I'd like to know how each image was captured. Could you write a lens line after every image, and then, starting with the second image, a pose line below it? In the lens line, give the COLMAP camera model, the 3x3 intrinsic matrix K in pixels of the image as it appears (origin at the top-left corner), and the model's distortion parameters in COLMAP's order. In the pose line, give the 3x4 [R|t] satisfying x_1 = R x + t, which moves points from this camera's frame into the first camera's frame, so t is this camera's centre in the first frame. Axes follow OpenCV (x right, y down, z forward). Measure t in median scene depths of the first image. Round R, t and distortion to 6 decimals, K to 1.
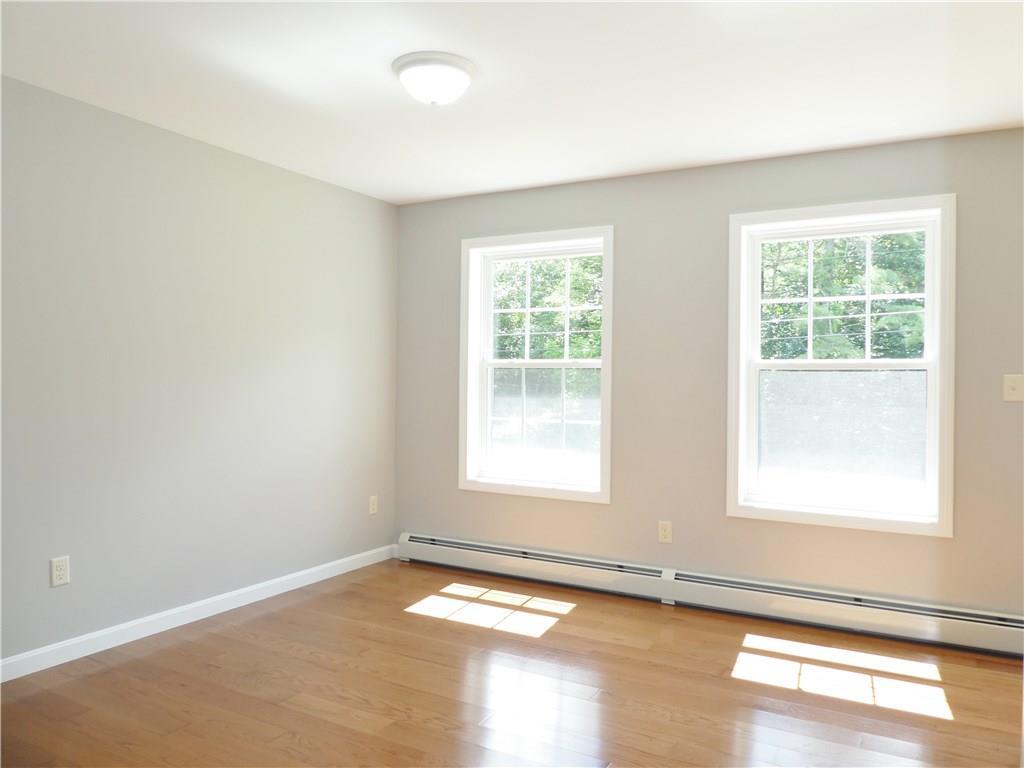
lens RADIAL K [[742.4, 0, 512.0], [0, 742.4, 384.0], [0, 0, 1]] dist [0.004711, 0.003171]
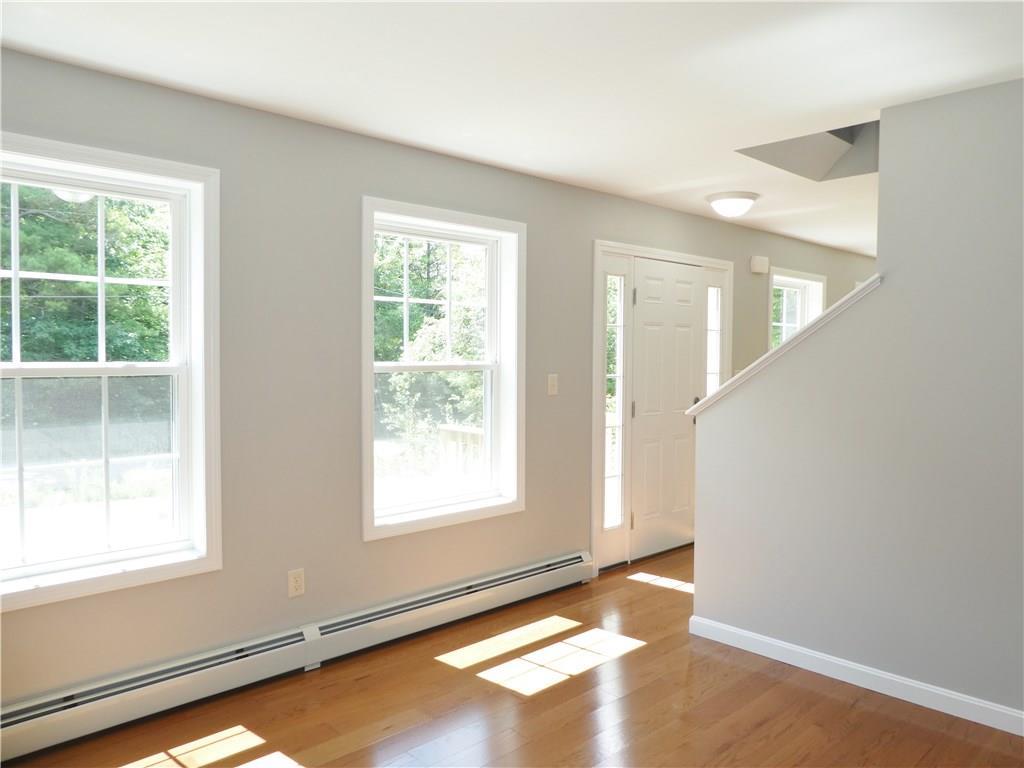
lens RADIAL K [[742.4, 0, 512.0], [0, 742.4, 384.0], [0, 0, 1]] dist [0.004711, 0.003171]
pose [[0.302403, -0.038105, 0.952418, -0.477153], [0.012081, 0.999274, 0.036144, -0.036645], [-0.953104, 0.000576, 0.302644, 0.560504]]
